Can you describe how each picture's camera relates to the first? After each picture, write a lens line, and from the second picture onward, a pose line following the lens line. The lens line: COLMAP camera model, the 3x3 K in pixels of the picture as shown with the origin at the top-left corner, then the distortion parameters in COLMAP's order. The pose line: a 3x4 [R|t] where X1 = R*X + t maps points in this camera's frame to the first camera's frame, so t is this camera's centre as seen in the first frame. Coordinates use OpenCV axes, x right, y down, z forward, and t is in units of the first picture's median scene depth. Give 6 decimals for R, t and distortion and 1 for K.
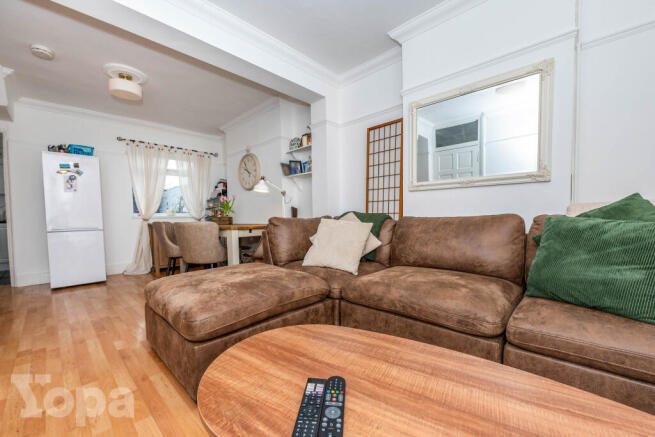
lens RADIAL K [[265.2, 0, 324.3], [0, 265.2, 226.9], [0, 0, 1]] dist [-0.003574, -0.000612]
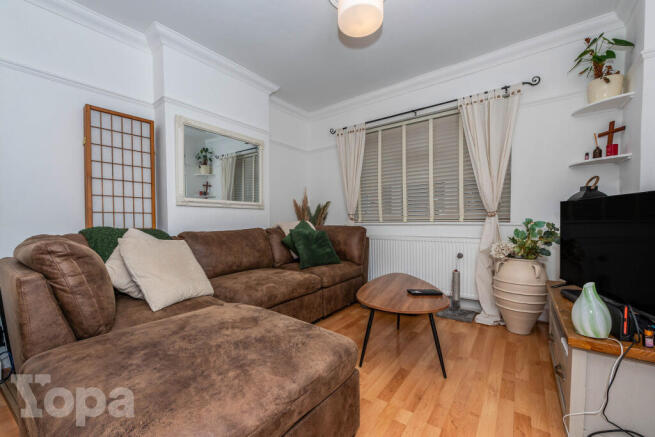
lens RADIAL K [[265.2, 0, 324.3], [0, 265.2, 226.9], [0, 0, 1]] dist [-0.003574, -0.000612]
pose [[-0.104749, -0.010183, 0.994447, -0.599711], [0.049412, 0.998659, 0.015431, -0.038384], [-0.993270, 0.050754, -0.104105, 0.494693]]
